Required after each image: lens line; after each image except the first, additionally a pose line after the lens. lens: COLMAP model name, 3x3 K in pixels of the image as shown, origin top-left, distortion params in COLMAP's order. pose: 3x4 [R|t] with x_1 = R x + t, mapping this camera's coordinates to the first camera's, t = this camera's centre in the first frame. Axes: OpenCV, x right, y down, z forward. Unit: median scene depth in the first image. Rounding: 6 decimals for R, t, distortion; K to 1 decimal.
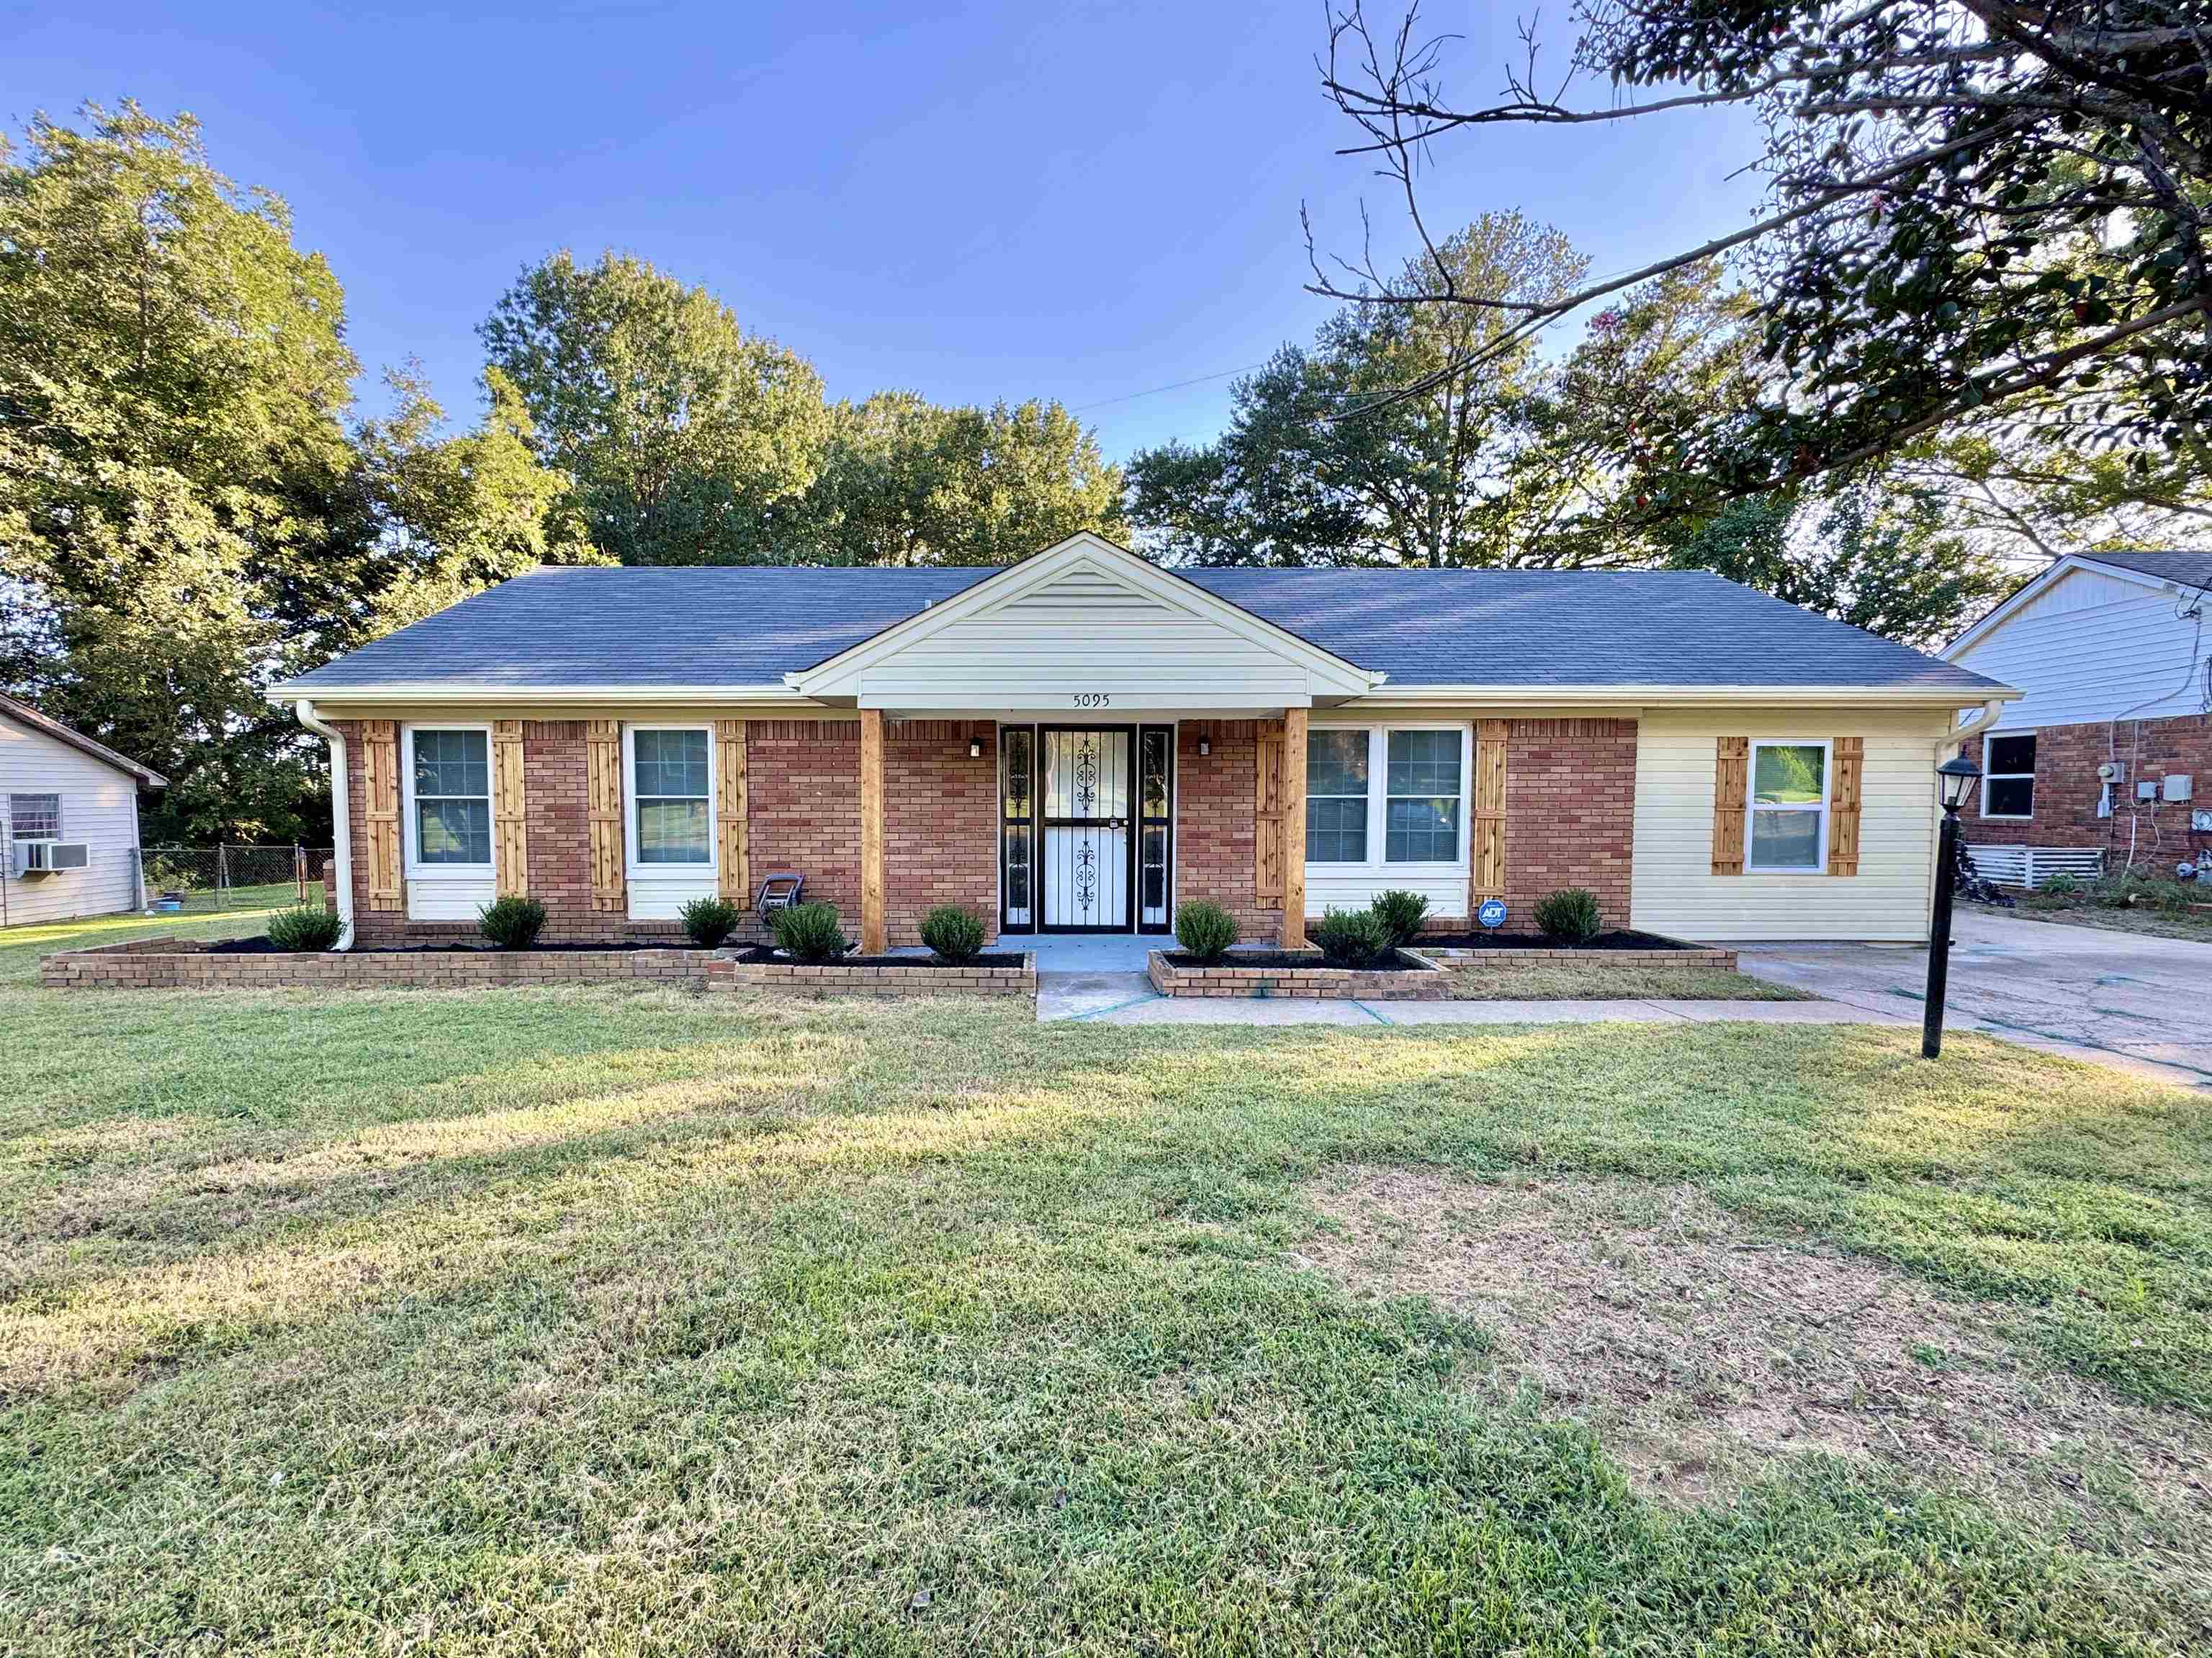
lens RADIAL K [[947.7, 0, 1077.7], [0, 947.7, 840.0], [0, 0, 1]] dist [-0.001597, -0.000423]
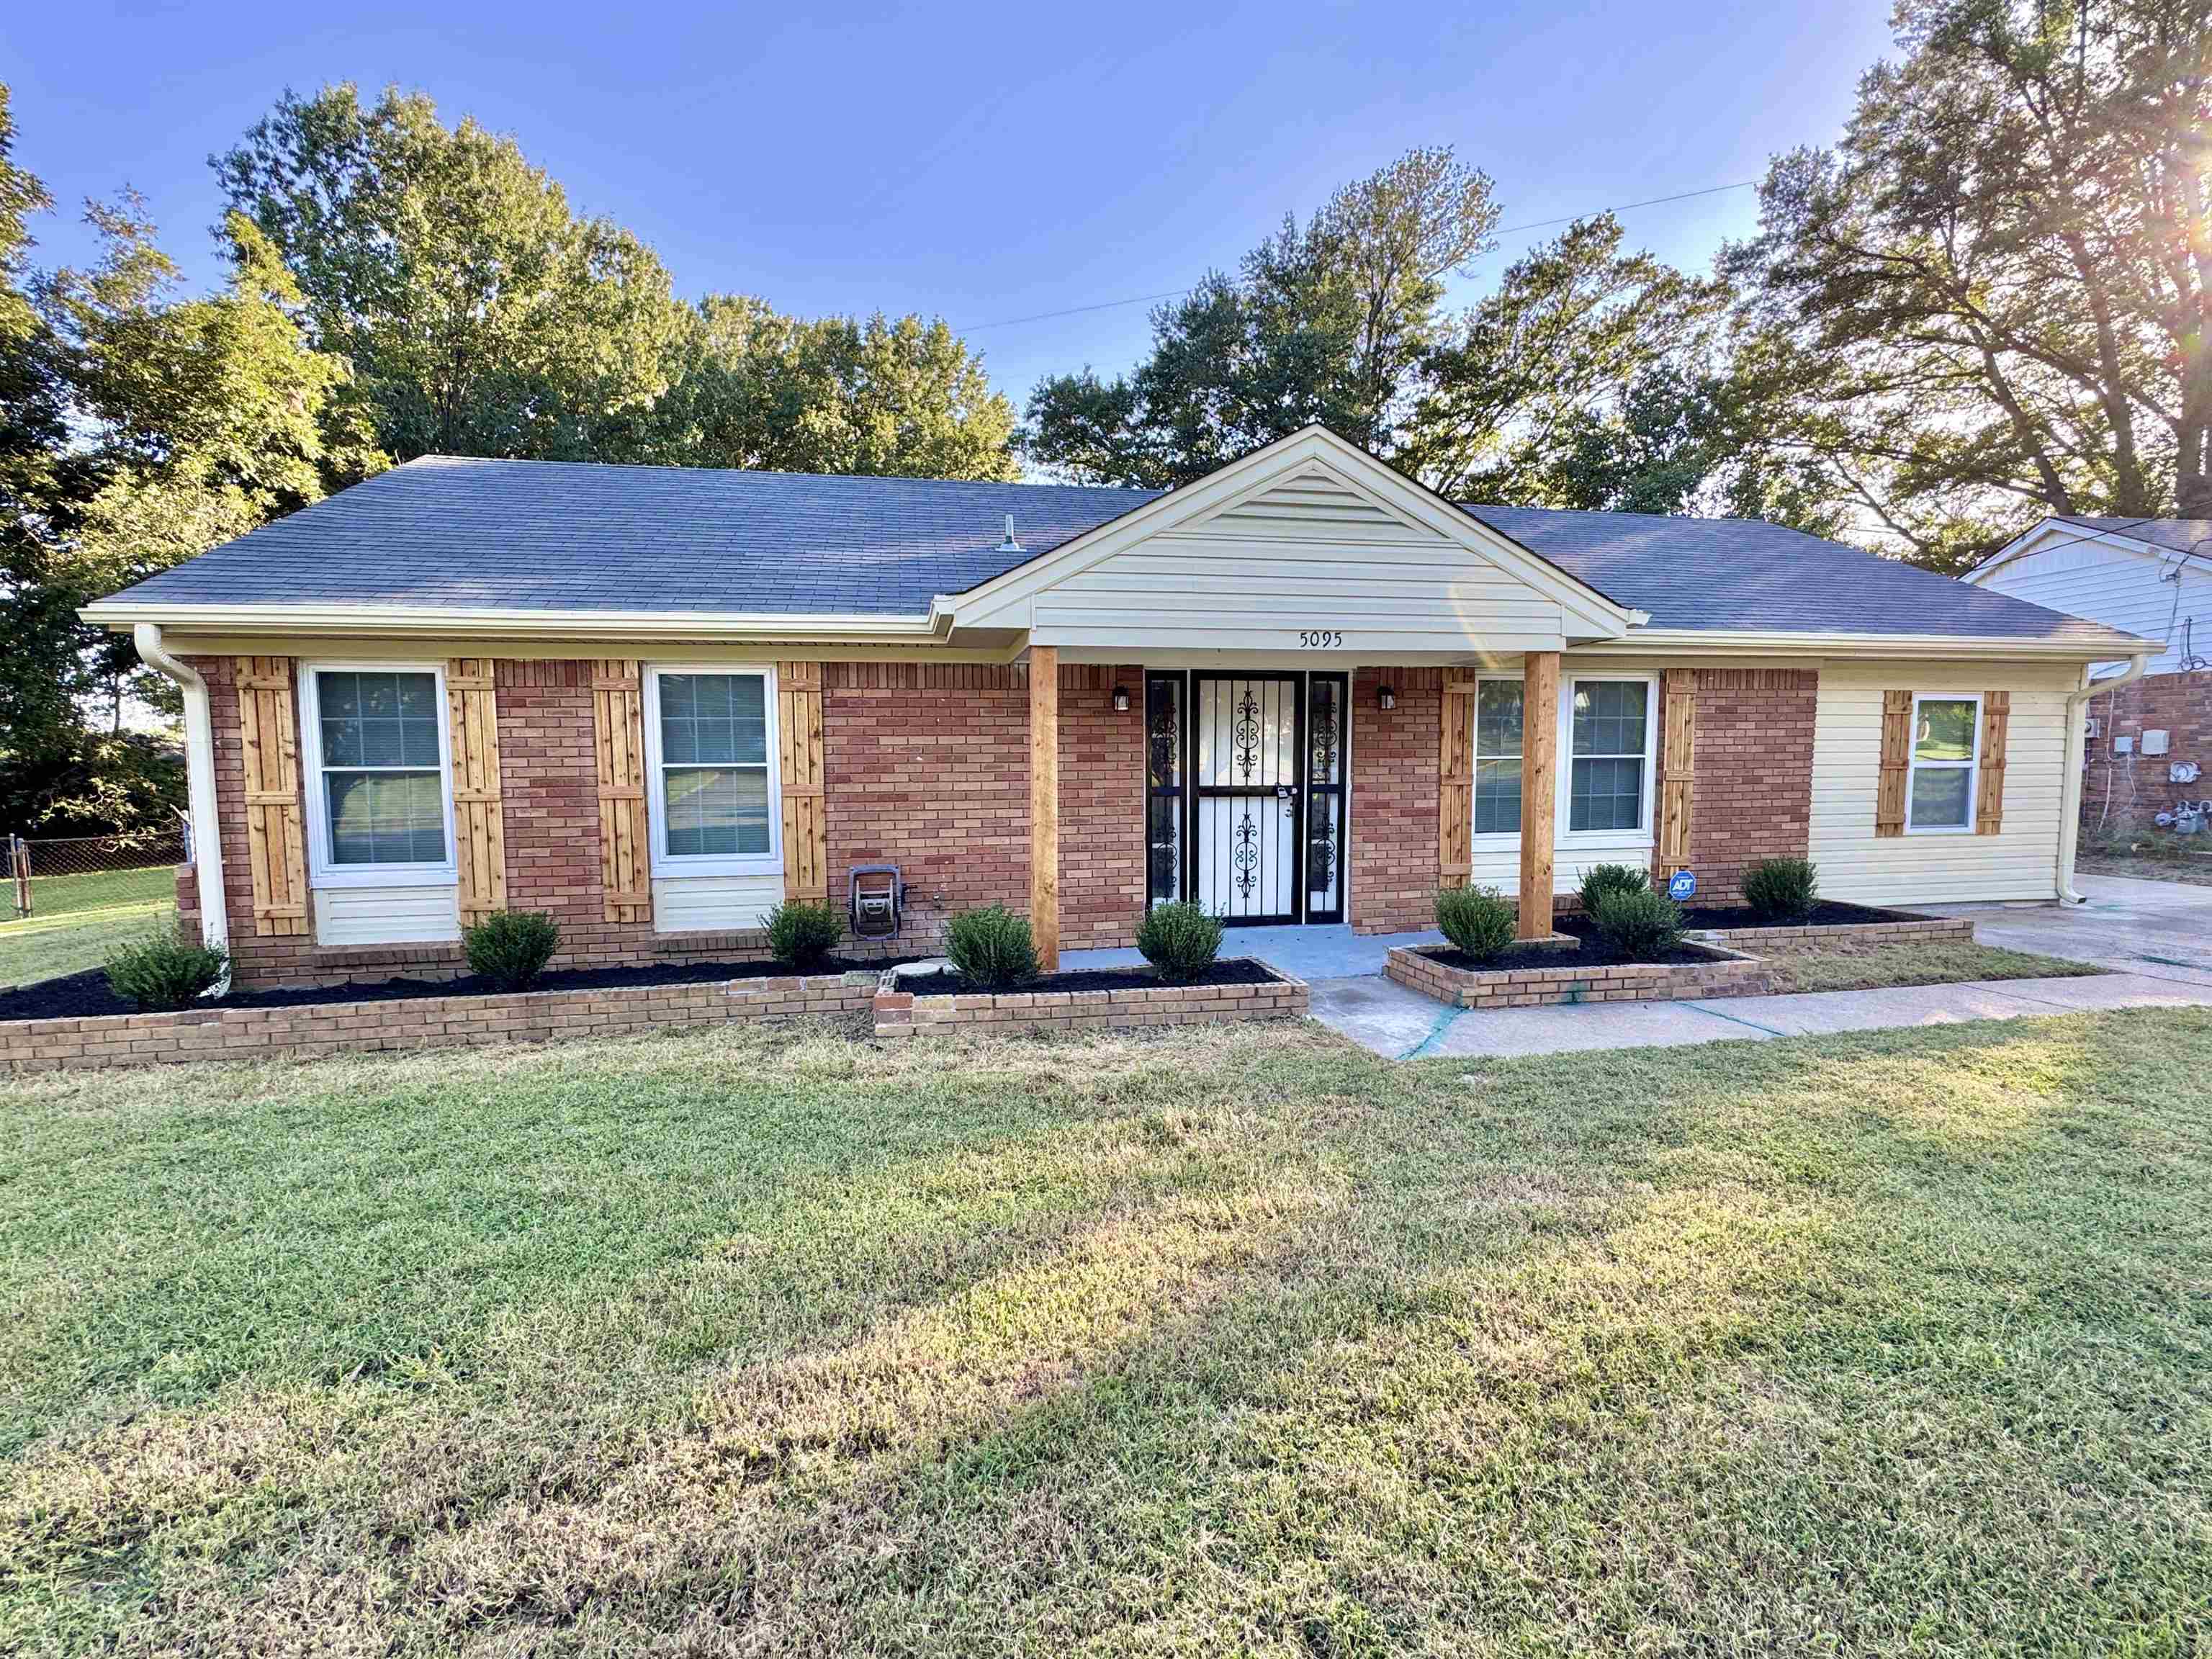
lens RADIAL K [[988.4, 0, 1106.0], [0, 988.4, 829.5], [0, 0, 1]] dist [-0.001933, -0.000677]
pose [[0.981573, -0.022275, 0.189784, -0.272854], [0.017153, 0.999444, 0.028593, -0.011958], [-0.190315, -0.024811, 0.981409, 0.180866]]
